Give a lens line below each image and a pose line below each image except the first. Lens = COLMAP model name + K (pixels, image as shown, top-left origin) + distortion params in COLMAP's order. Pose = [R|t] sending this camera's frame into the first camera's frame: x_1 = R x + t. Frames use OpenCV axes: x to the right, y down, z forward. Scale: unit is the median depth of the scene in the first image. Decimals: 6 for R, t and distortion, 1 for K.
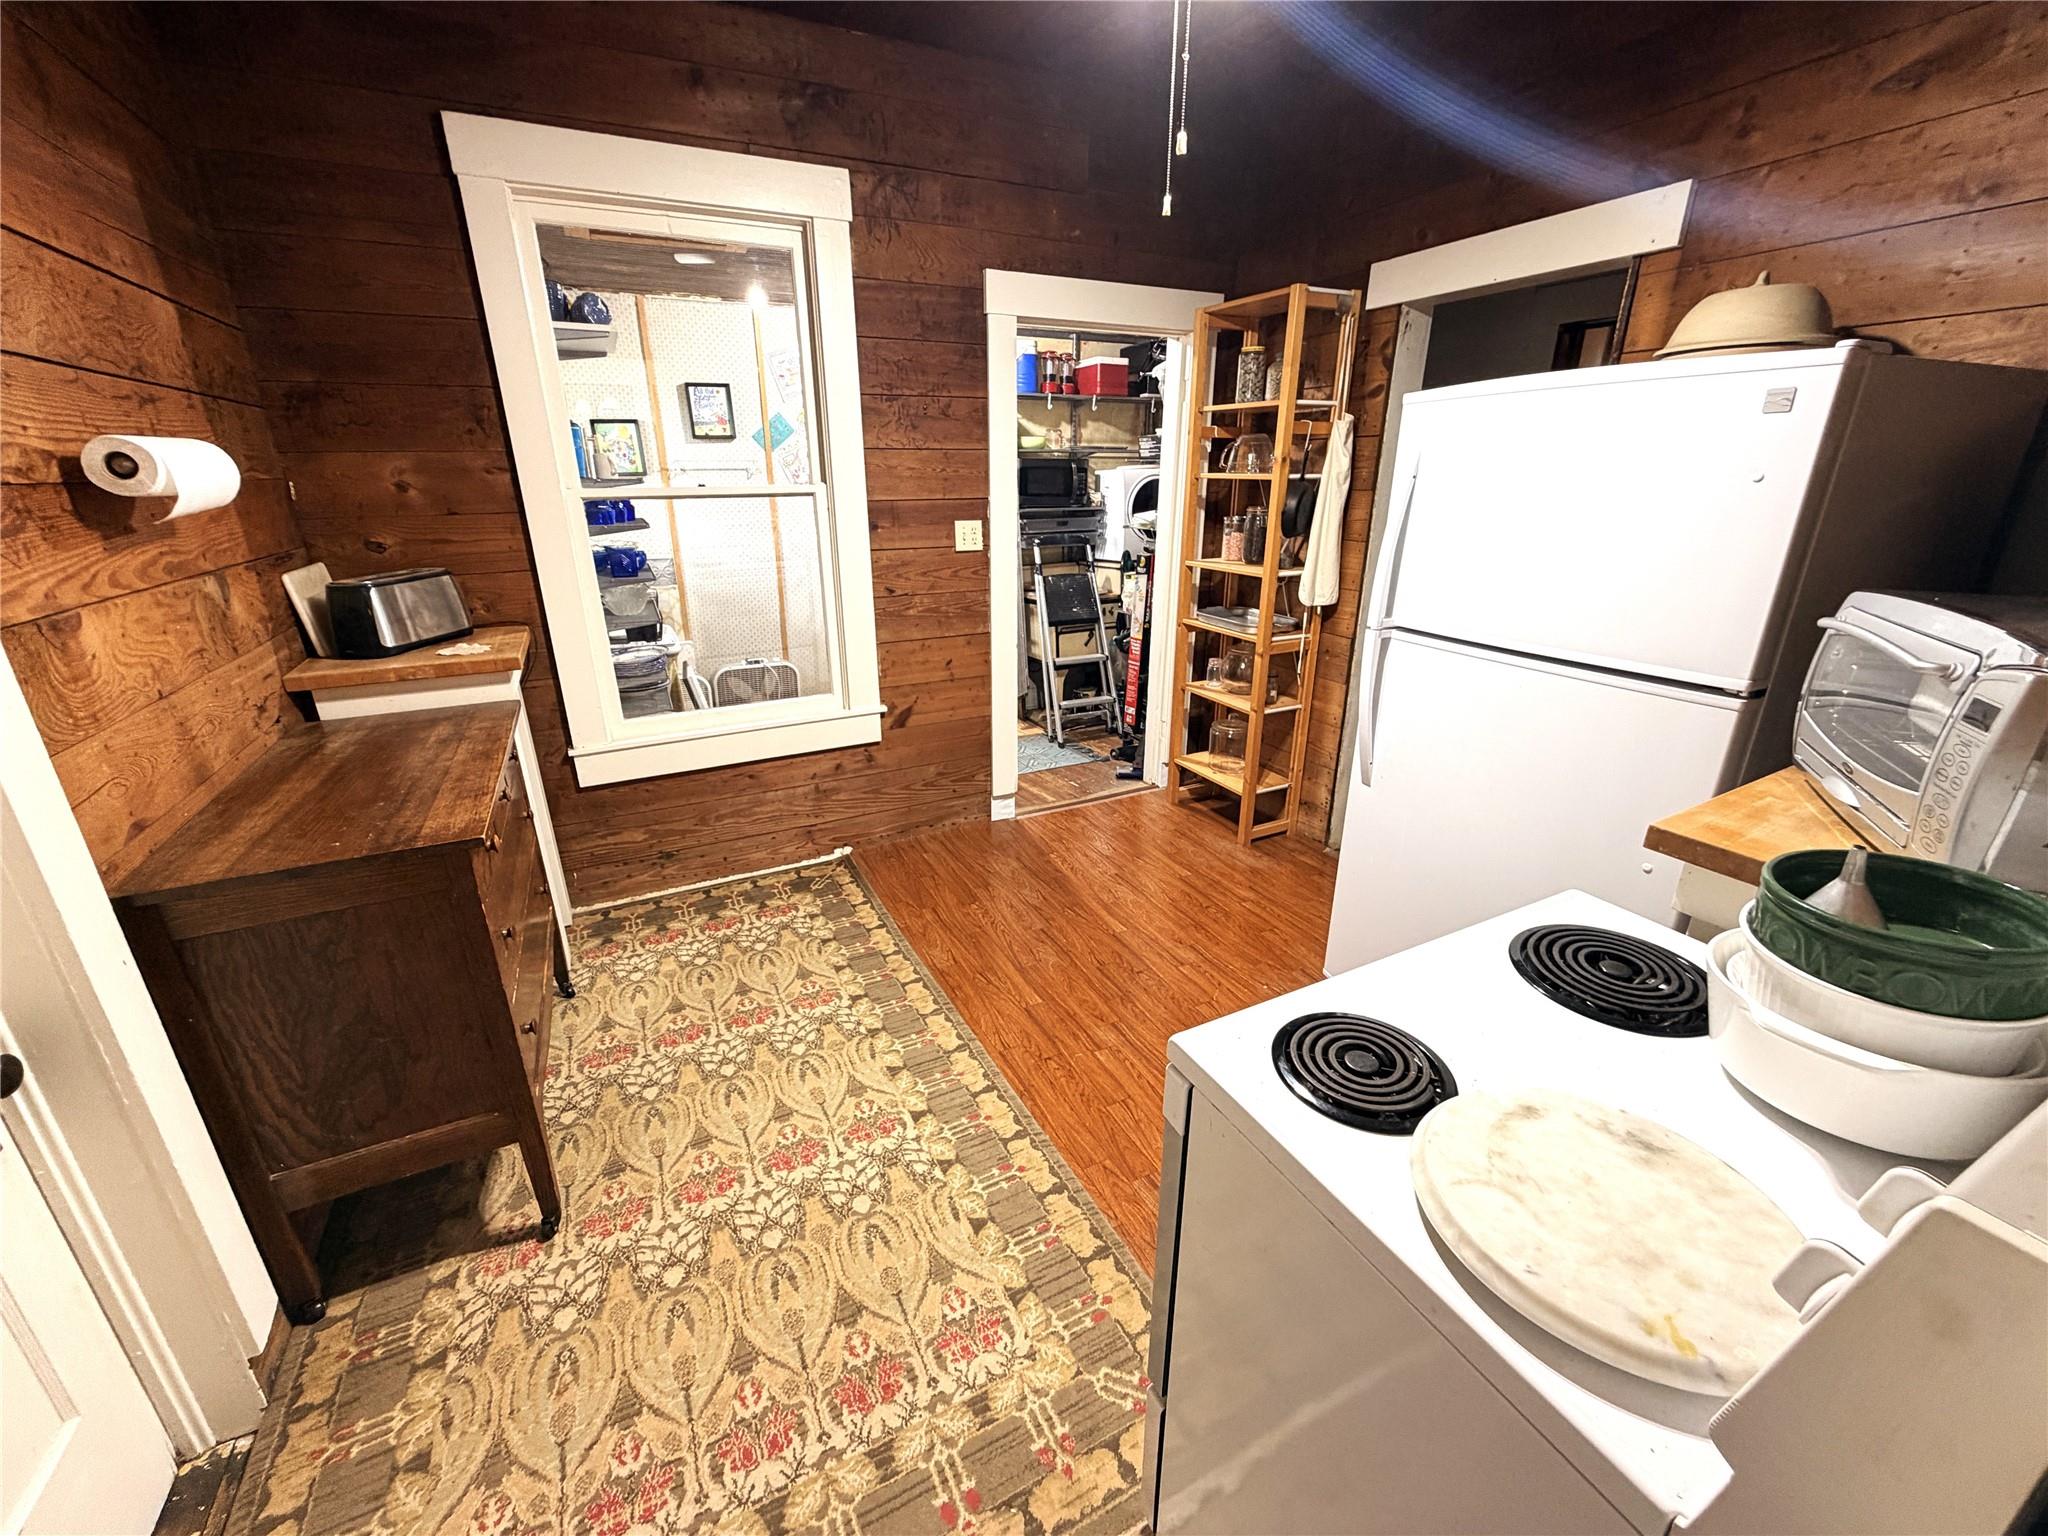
lens RADIAL K [[822.8, 0, 1023.8], [0, 822.8, 772.4], [0, 0, 1]] dist [0.000624, 0.000021]
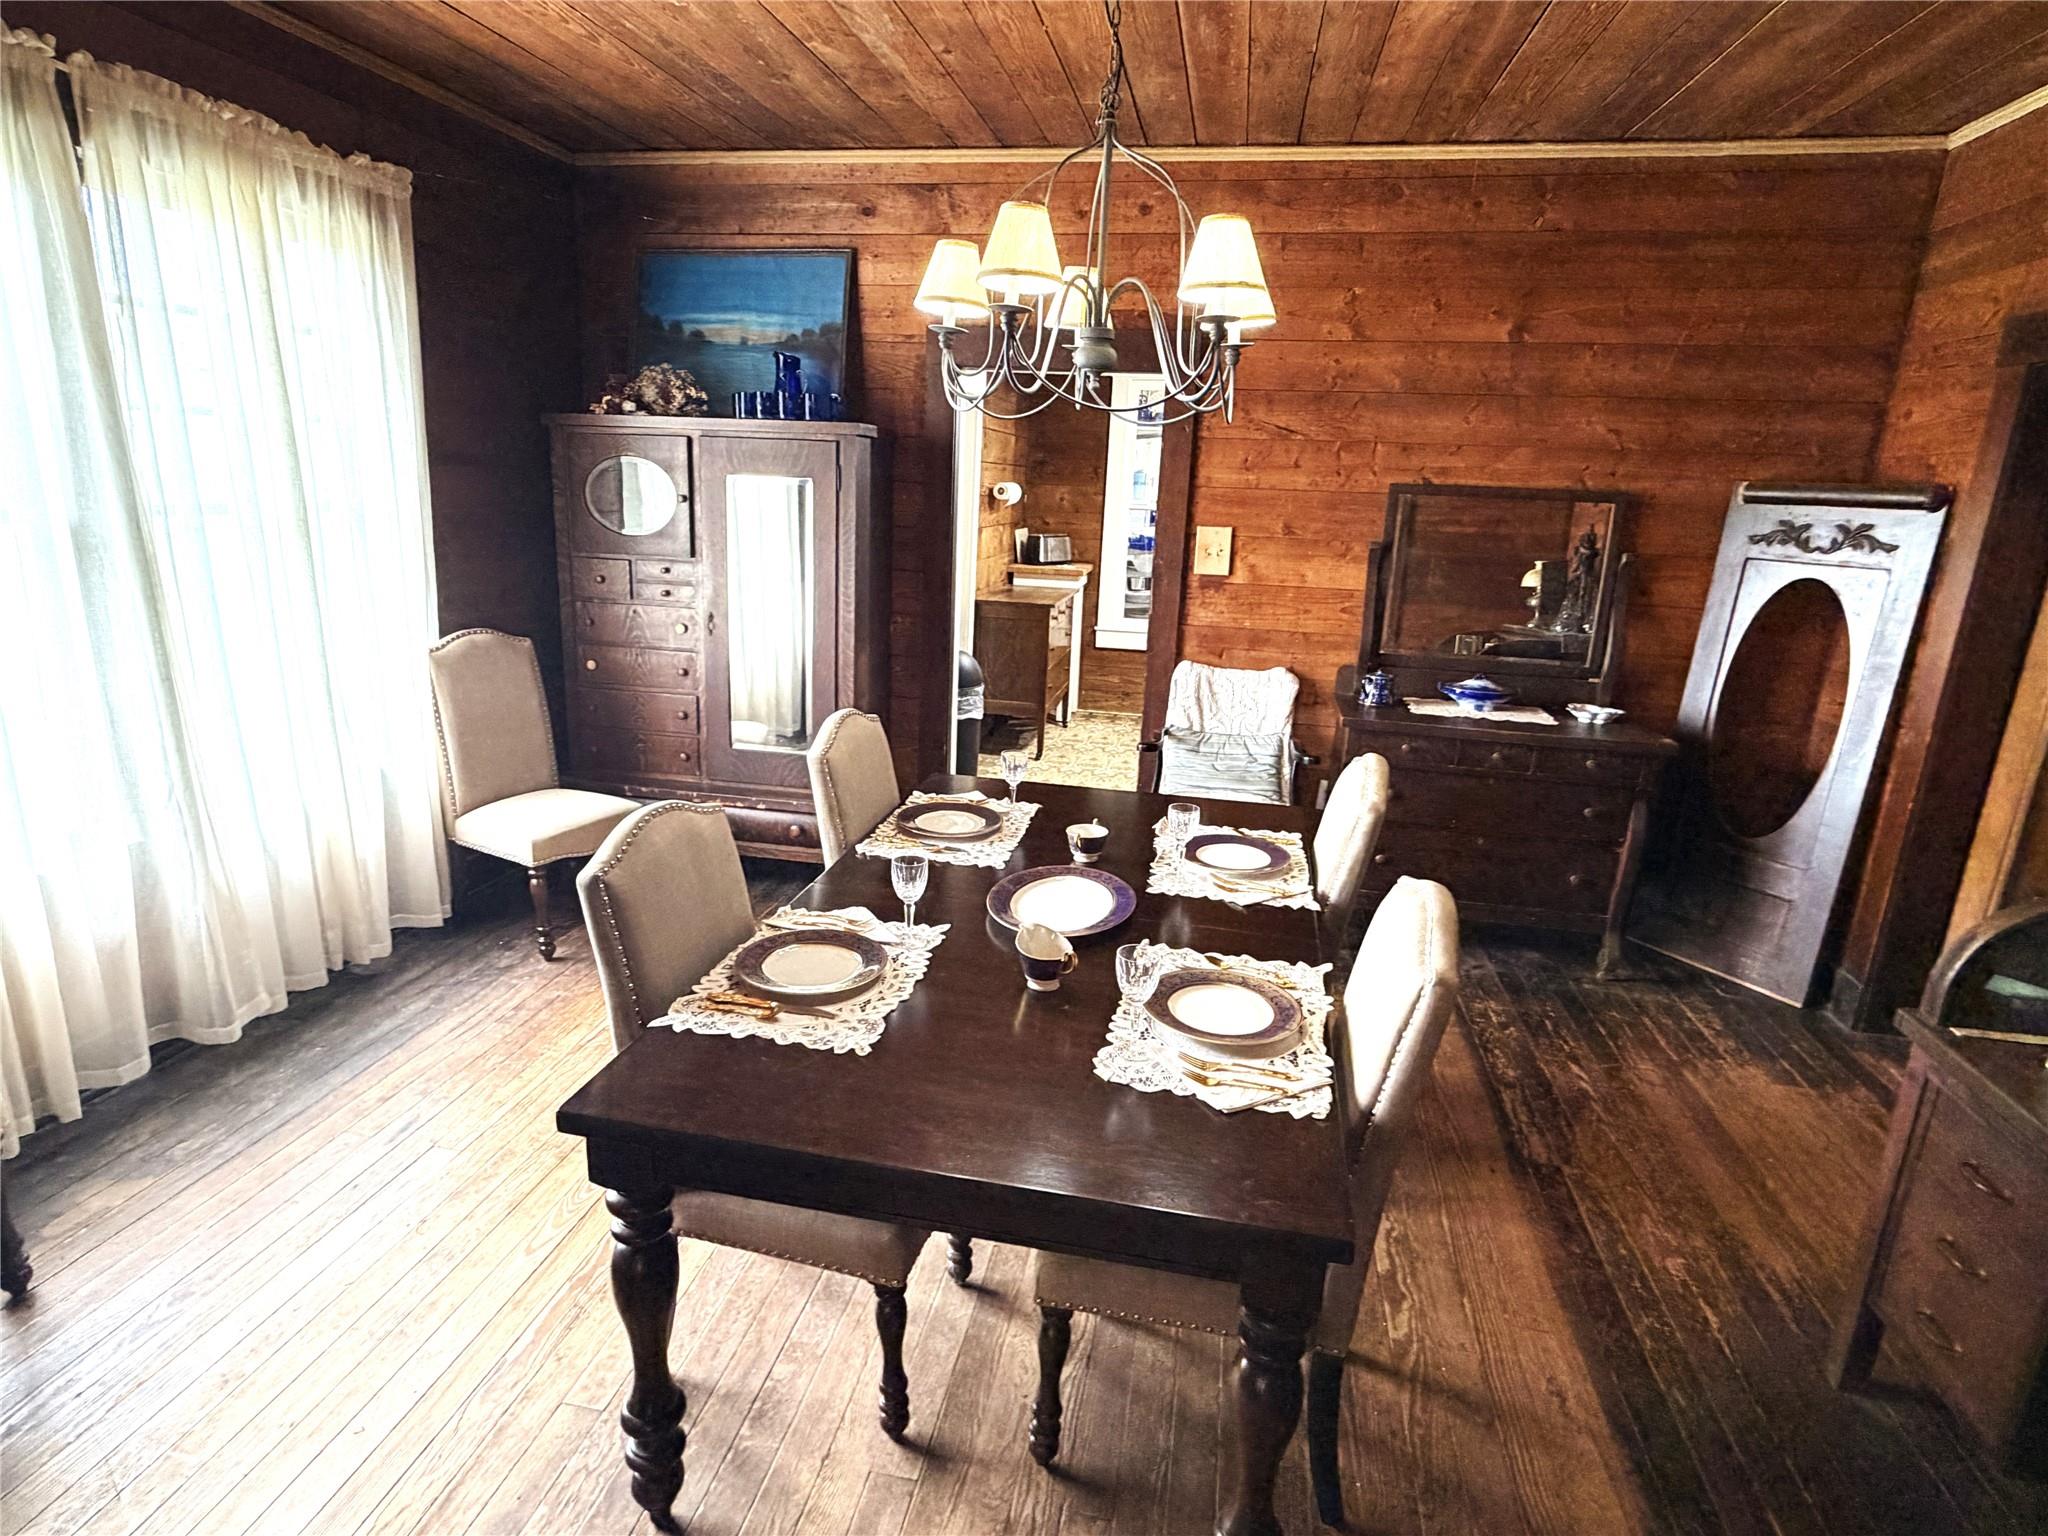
lens RADIAL K [[1071.5, 0, 1020.8], [0, 1071.5, 769.7], [0, 0, 1]] dist [-0.000081, -0.000001]
pose [[0.785935, 0.203664, -0.583804, 1.174493], [-0.259668, 0.965614, -0.012712, 0.503655], [0.561141, 0.161586, 0.811795, -1.530862]]
